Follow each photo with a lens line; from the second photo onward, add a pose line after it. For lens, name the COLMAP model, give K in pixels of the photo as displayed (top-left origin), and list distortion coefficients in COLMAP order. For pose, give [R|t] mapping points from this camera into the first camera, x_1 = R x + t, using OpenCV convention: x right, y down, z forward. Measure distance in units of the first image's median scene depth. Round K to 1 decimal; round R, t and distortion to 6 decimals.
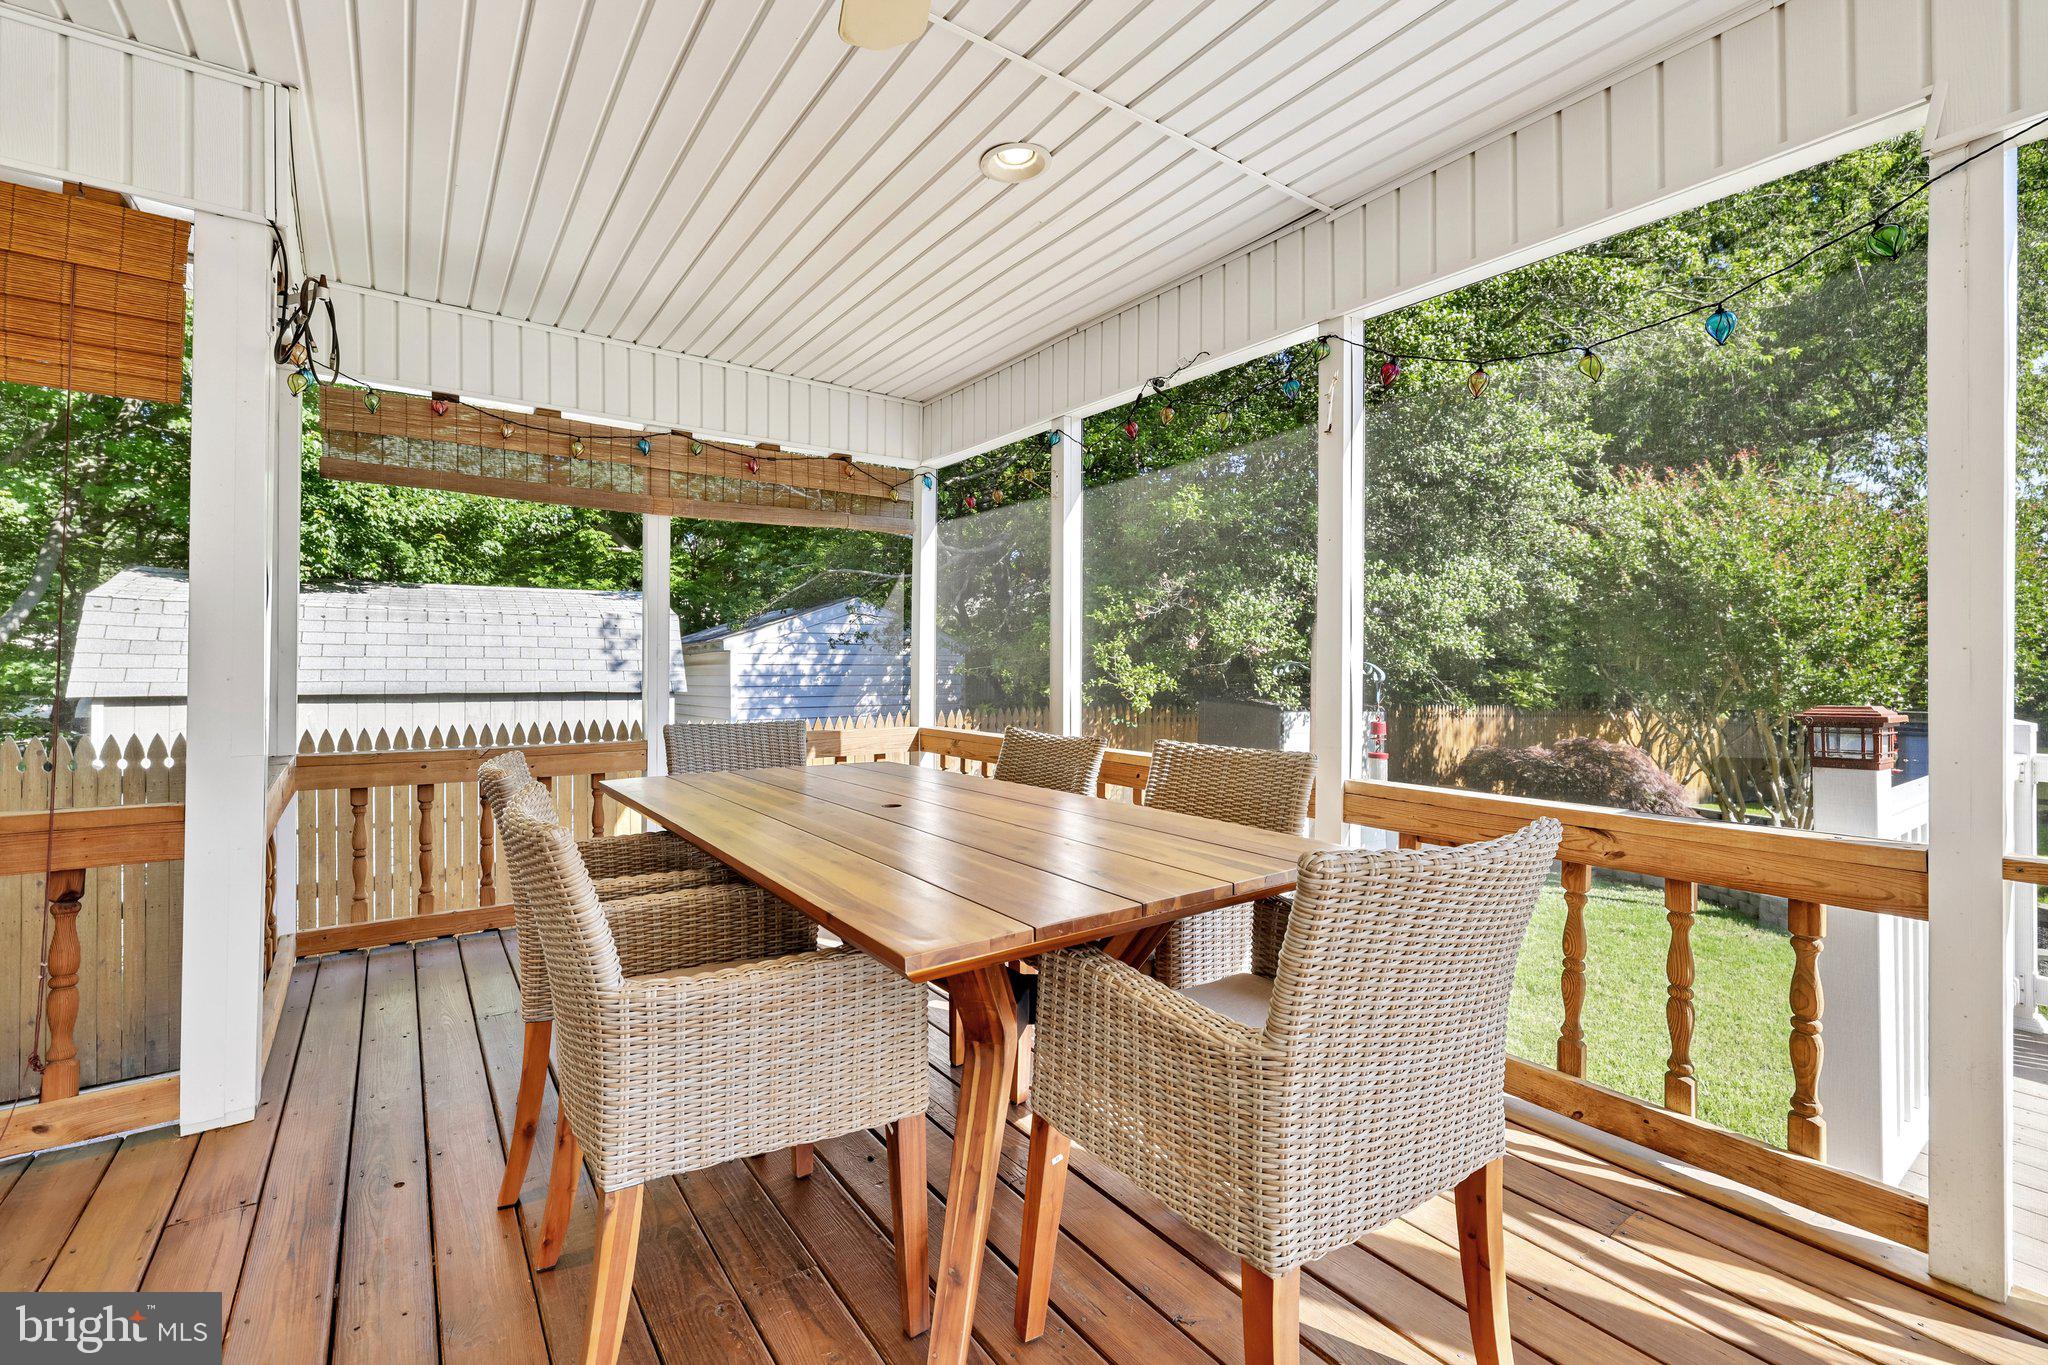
lens RADIAL K [[878.0, 0, 1021.8], [0, 878.0, 667.7], [0, 0, 1]] dist [-0.000827, -0.000050]
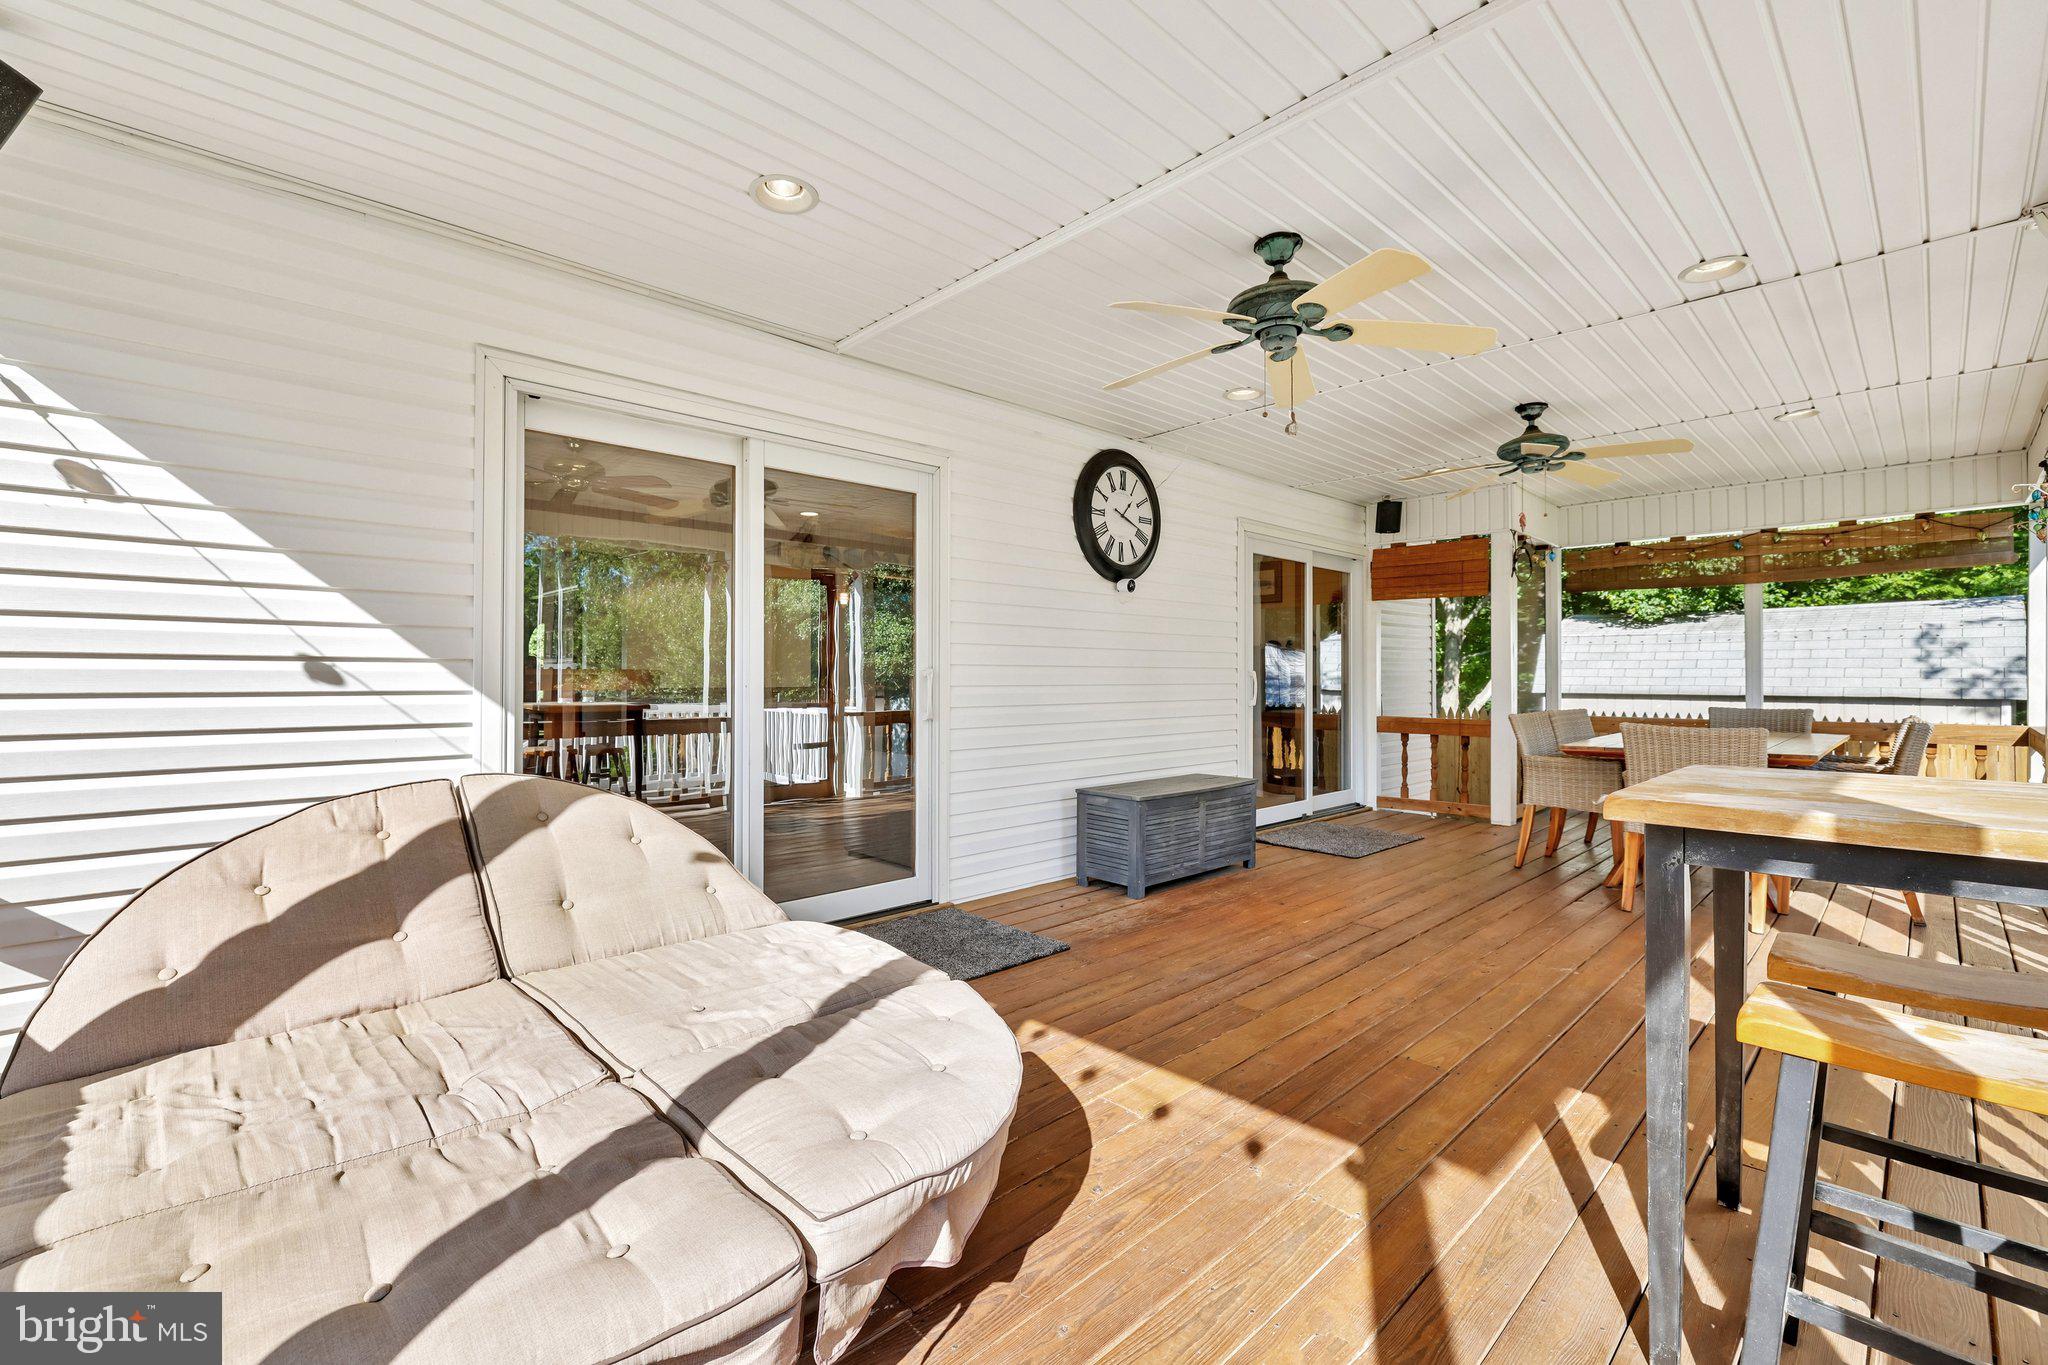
lens RADIAL K [[878.0, 0, 1021.1], [0, 878.0, 674.4], [0, 0, 1]] dist [-0.000827, -0.000050]
pose [[0.151769, -0.004001, -0.988408, 0.438204], [0.003389, 0.999988, -0.003528, -0.000788], [0.988410, -0.002814, 0.151780, -0.264868]]
